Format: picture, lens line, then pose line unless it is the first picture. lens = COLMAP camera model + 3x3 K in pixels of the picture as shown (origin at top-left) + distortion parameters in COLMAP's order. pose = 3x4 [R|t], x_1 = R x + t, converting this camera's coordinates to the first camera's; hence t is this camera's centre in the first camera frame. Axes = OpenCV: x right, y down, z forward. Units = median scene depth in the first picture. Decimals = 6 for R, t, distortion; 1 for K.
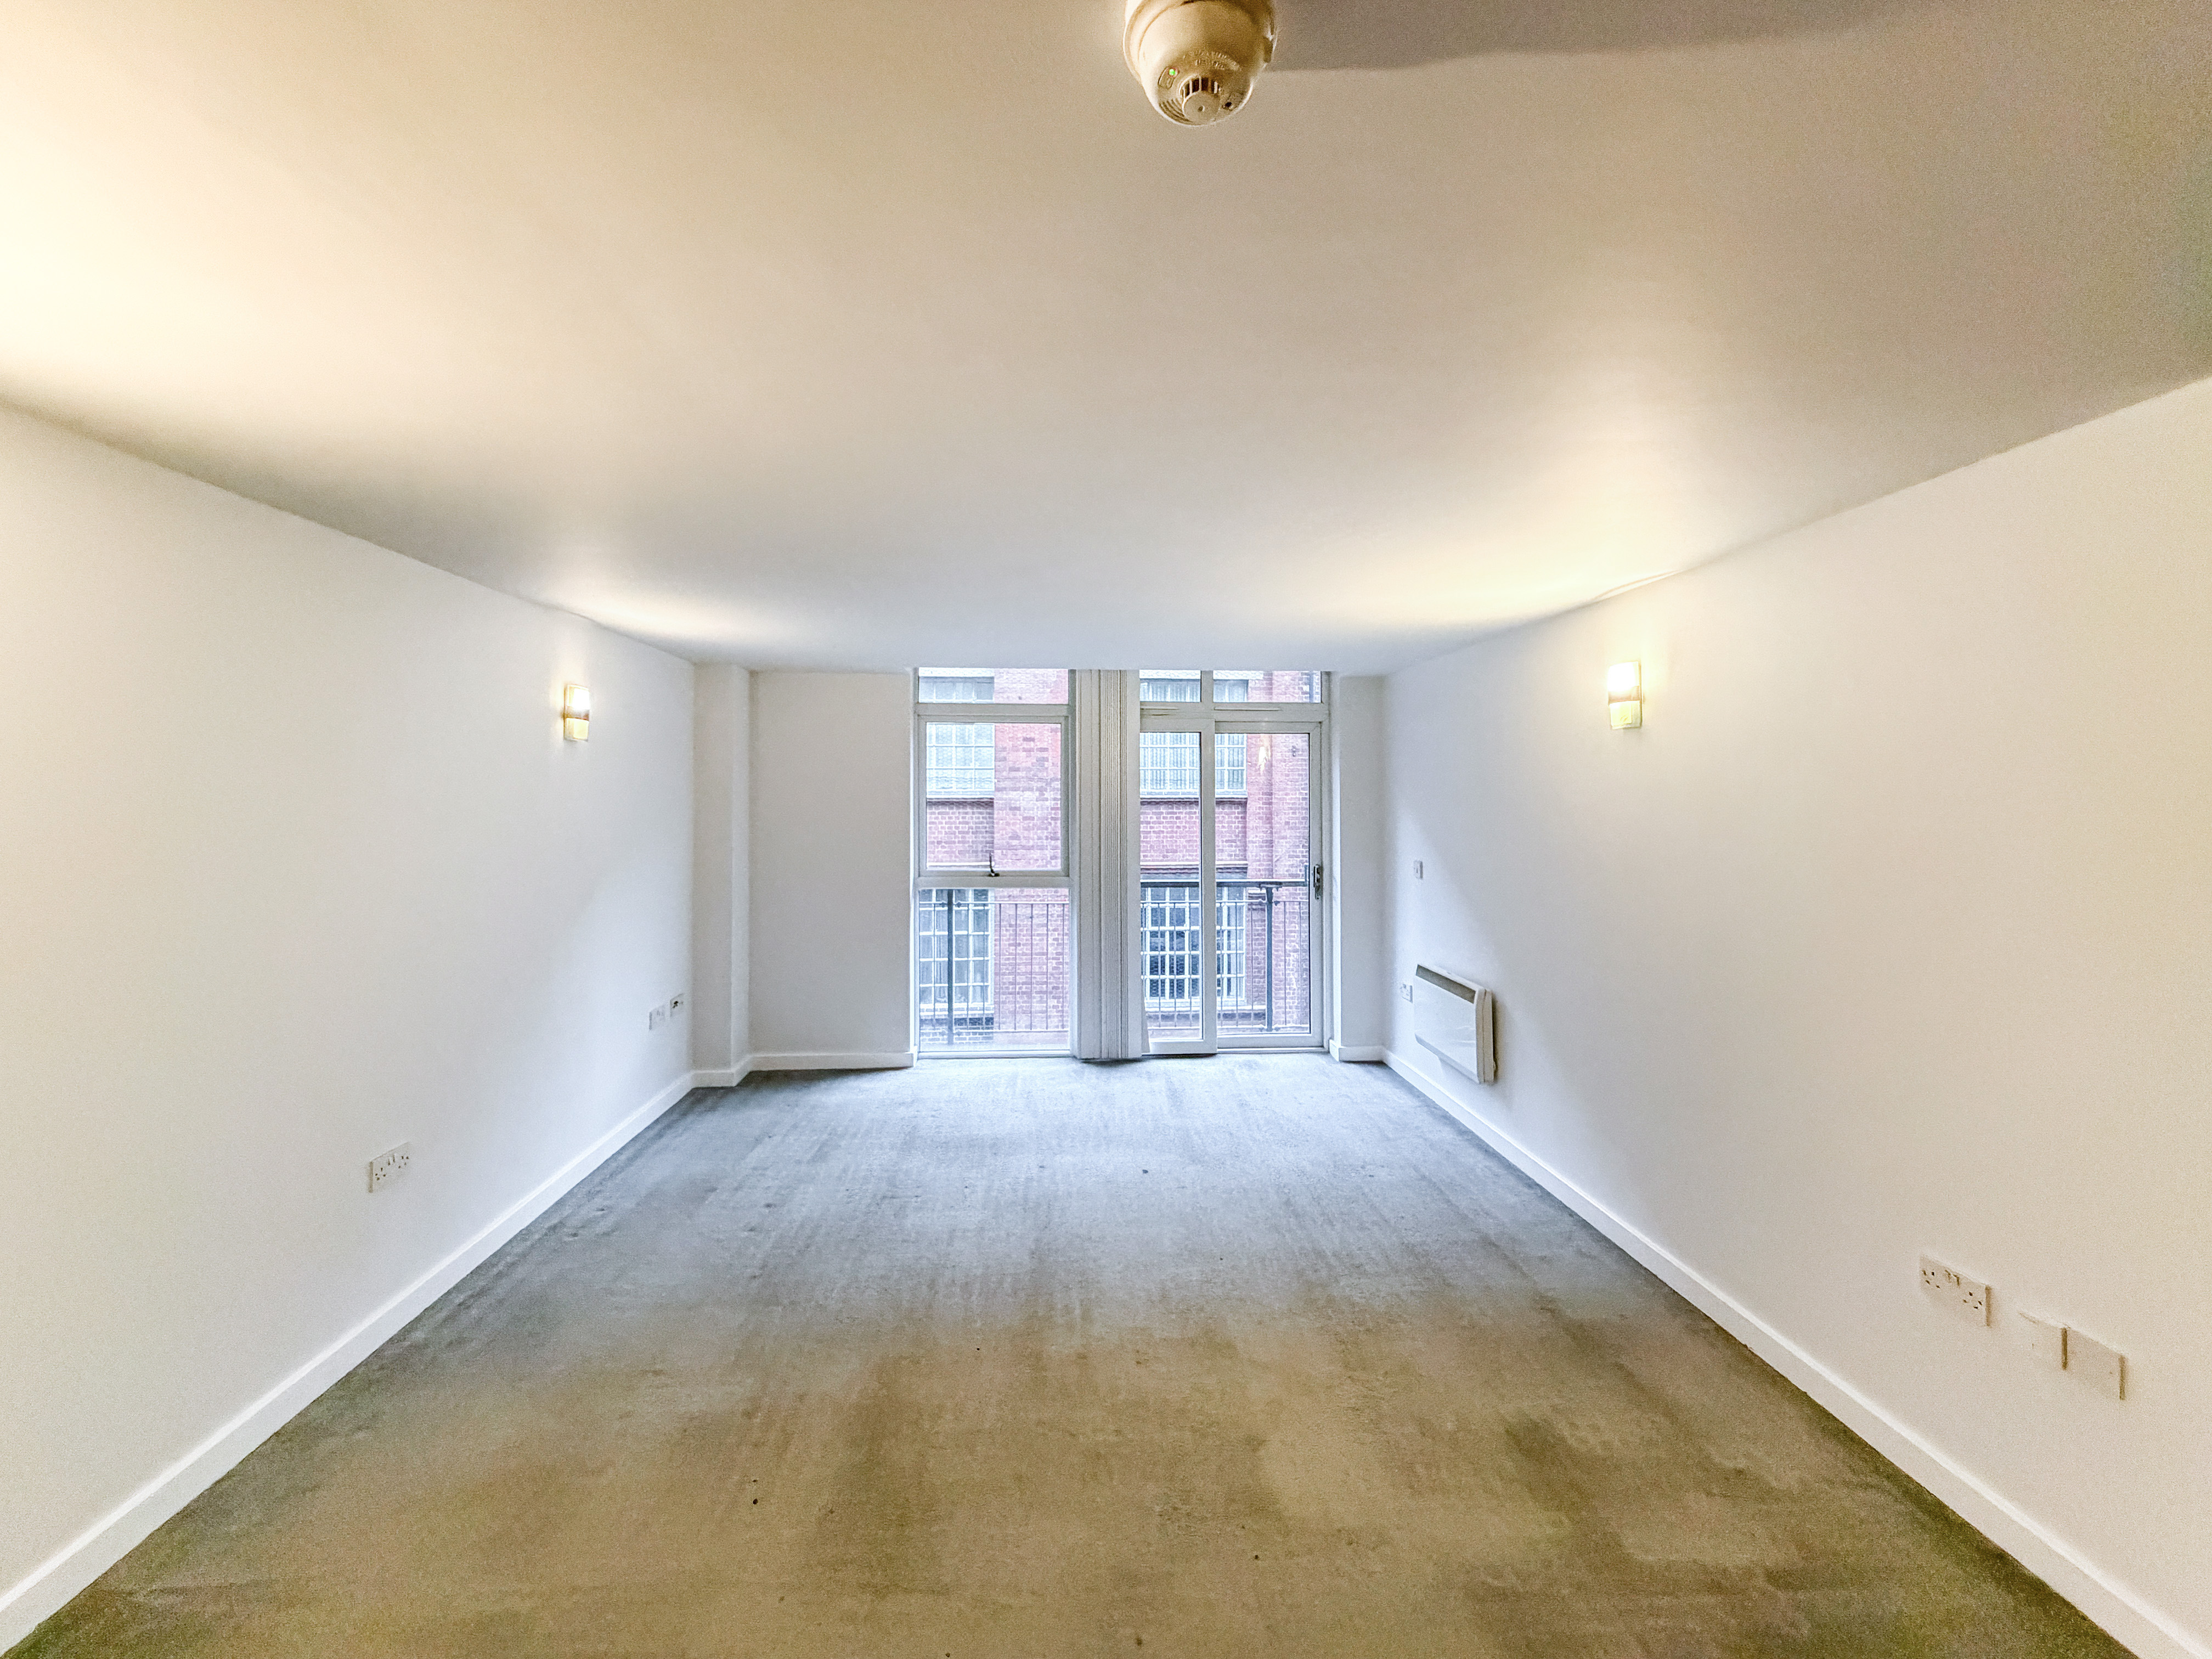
lens RADIAL K [[892.1, 0, 1107.0], [0, 892.1, 790.3], [0, 0, 1]] dist [-0.002748, -0.000413]
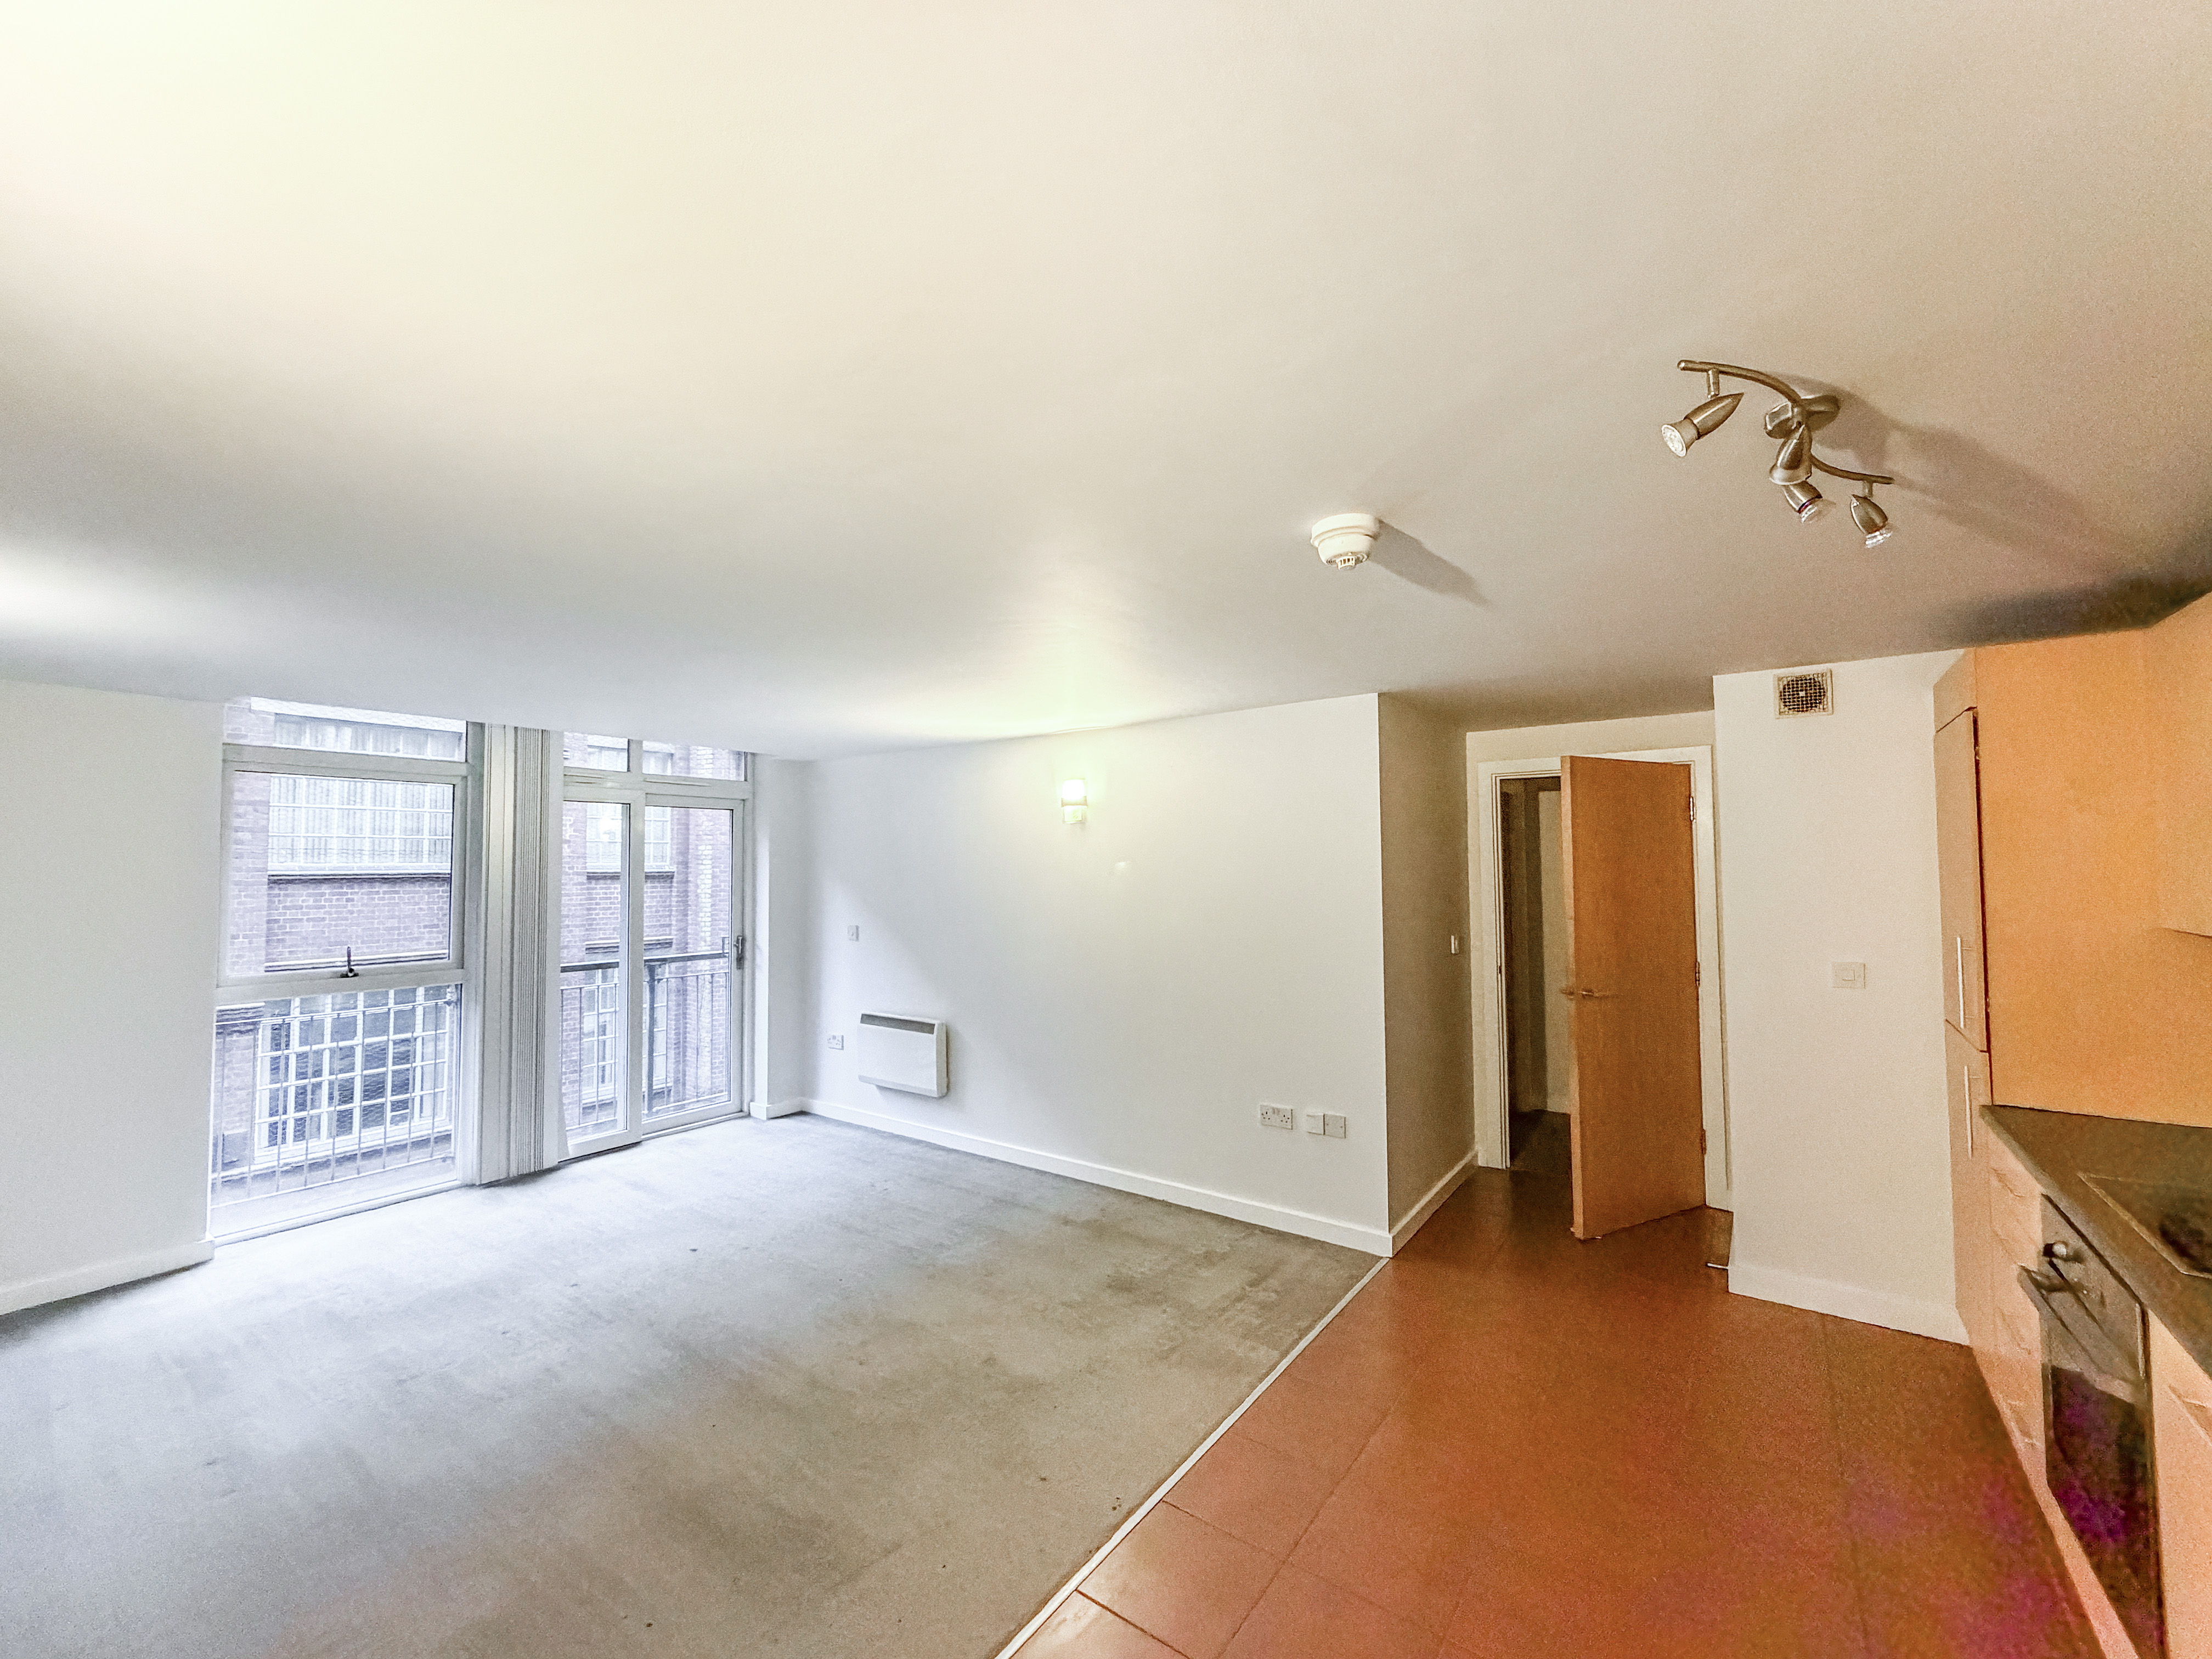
lens RADIAL K [[887.2, 0, 1106.0], [0, 887.2, 829.5], [0, 0, 1]] dist [0.001347, 0.000138]
pose [[0.639914, 0.030579, 0.767838, -0.324338], [-0.000873, 0.999236, -0.039067, -0.000887], [-0.768446, 0.024329, 0.639452, 0.003955]]
